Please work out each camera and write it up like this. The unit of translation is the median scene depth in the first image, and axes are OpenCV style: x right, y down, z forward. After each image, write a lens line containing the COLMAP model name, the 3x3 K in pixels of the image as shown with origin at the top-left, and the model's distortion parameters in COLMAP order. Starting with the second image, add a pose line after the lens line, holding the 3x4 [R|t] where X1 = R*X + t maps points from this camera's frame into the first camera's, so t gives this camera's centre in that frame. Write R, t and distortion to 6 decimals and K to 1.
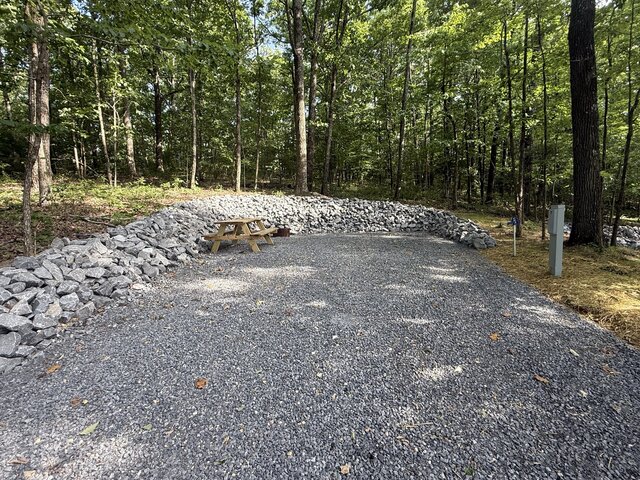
lens RADIAL K [[314.9, 0, 317.1], [0, 314.9, 240.4], [0, 0, 1]] dist [0.002572, 0.000435]
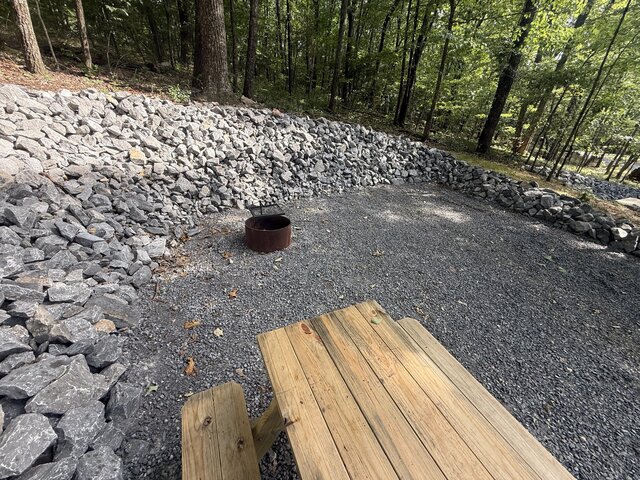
lens RADIAL K [[256.5, 0, 319.8], [0, 256.5, 238.0], [0, 0, 1]] dist [0.002181, 0.000177]
pose [[0.842245, -0.167707, 0.512346, -0.175626], [-0.041928, 0.927124, 0.372401, -0.107775], [-0.537463, -0.335134, 0.773834, 0.571583]]
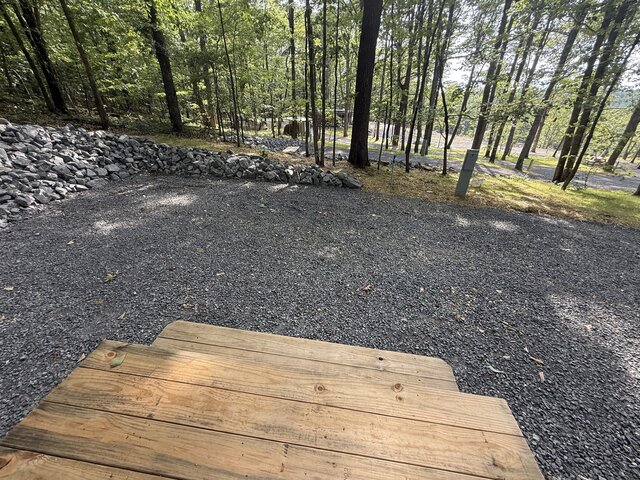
lens RADIAL K [[256.5, 0, 316.3], [0, 256.5, 238.8], [0, 0, 1]] dist [0.002181, 0.000177]
pose [[0.011039, -0.449760, 0.893081, -0.167442], [0.072789, 0.891127, 0.447877, -0.107842], [-0.997286, 0.060062, 0.042574, 0.560351]]
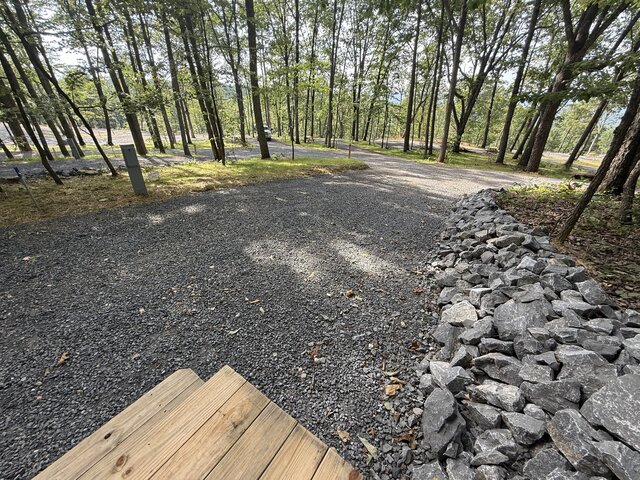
lens RADIAL K [[256.5, 0, 318.9], [0, 256.5, 239.2], [0, 0, 1]] dist [0.002181, 0.000177]
pose [[-0.886104, -0.220128, 0.407876, -0.171910], [0.035790, 0.844893, 0.533737, -0.106946], [-0.462102, 0.487544, -0.740785, 0.543090]]
